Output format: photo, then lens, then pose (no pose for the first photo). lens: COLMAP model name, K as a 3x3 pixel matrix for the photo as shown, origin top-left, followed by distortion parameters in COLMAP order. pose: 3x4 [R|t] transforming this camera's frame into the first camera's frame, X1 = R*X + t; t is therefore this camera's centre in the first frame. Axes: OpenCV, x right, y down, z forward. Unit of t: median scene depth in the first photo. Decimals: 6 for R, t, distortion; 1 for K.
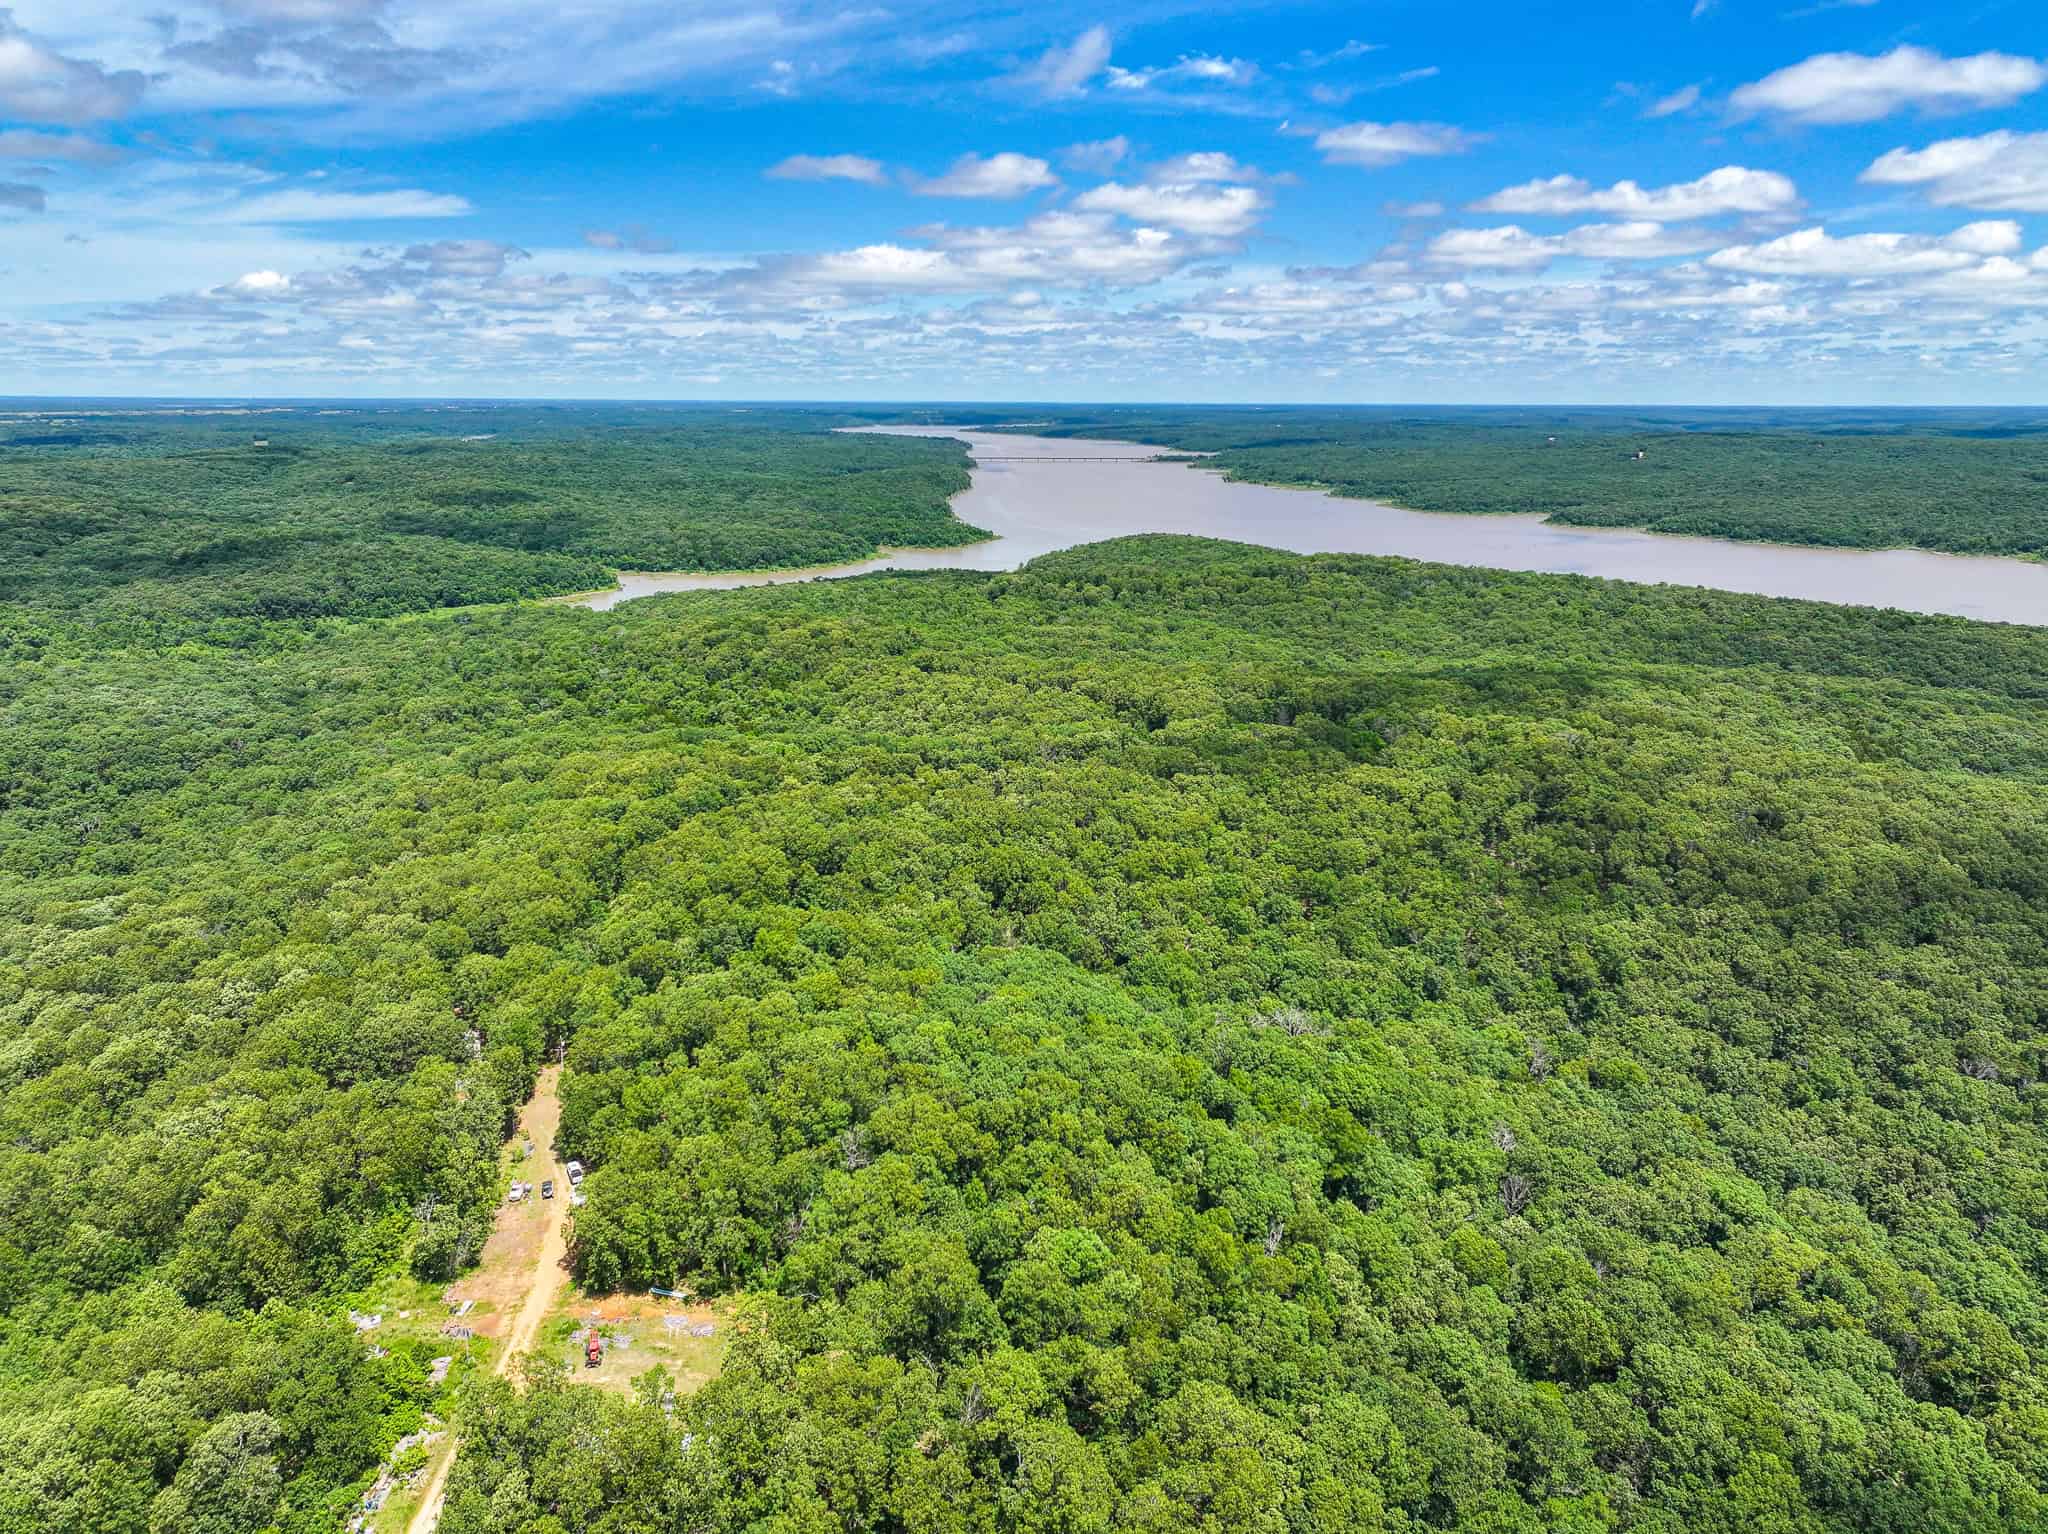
lens RADIAL K [[1443.9, 0, 1024.3], [0, 1443.9, 760.3], [0, 0, 1]] dist [0.000835, 0.014958]
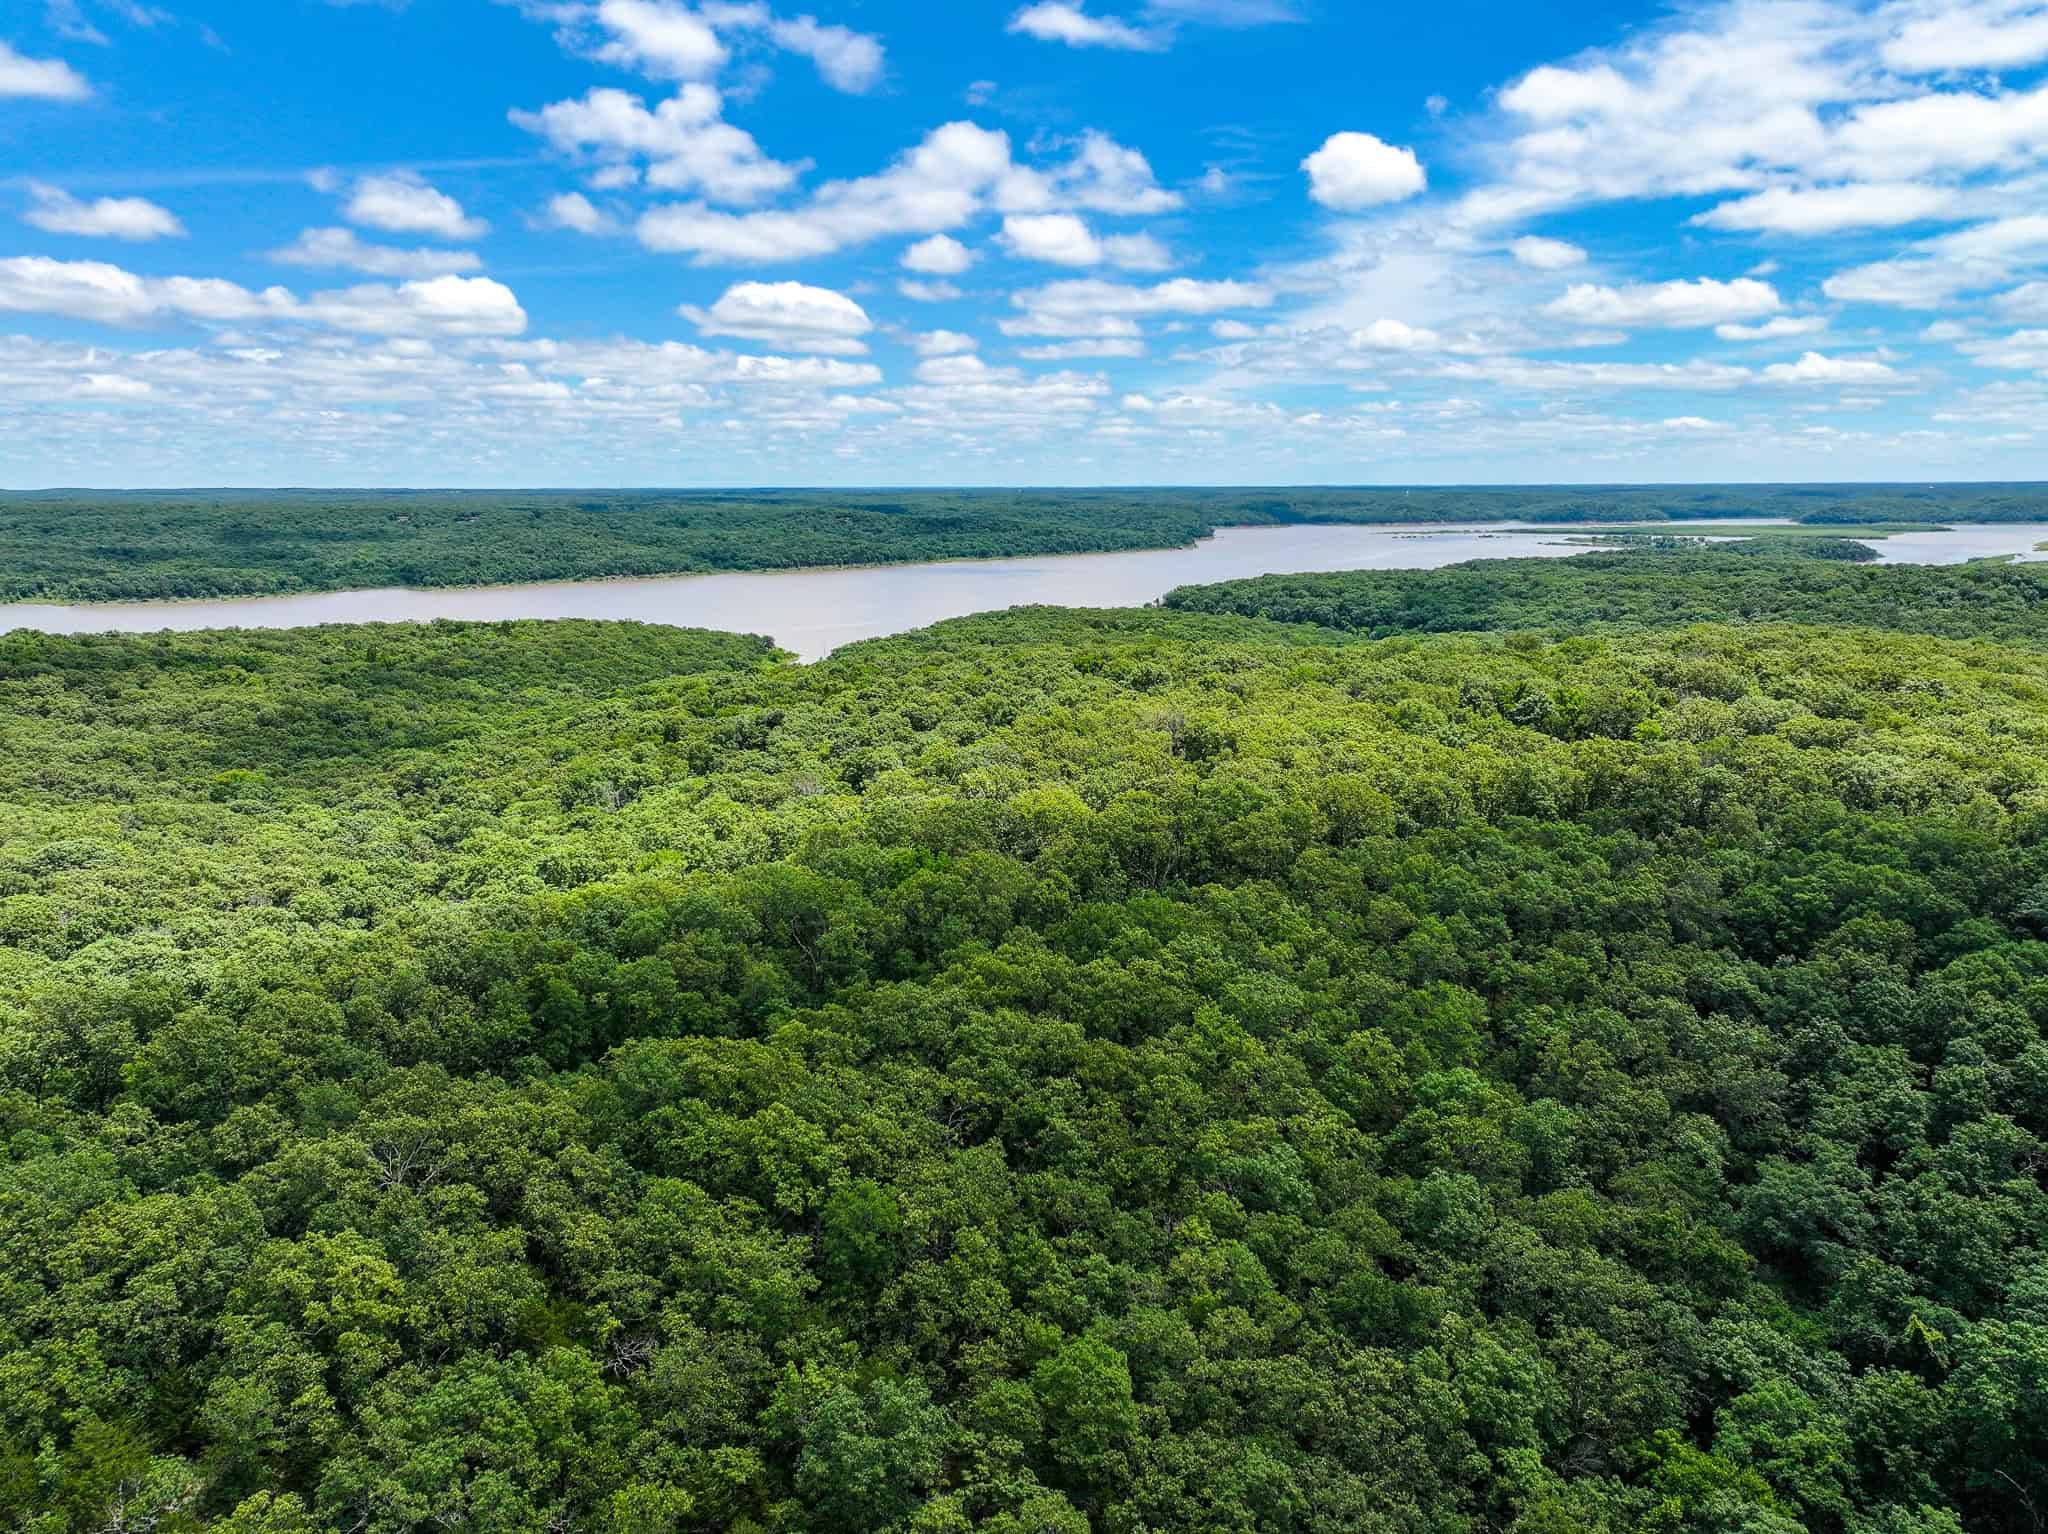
lens RADIAL K [[1432.5, 0, 1025.1], [0, 1432.5, 794.2], [0, 0, 1]] dist [0.001353, 0.007466]
pose [[0.081088, -0.213779, 0.973511, -0.077321], [0.245197, 0.950989, 0.188410, -0.035184], [-0.966076, 0.223425, 0.129532, 0.252393]]
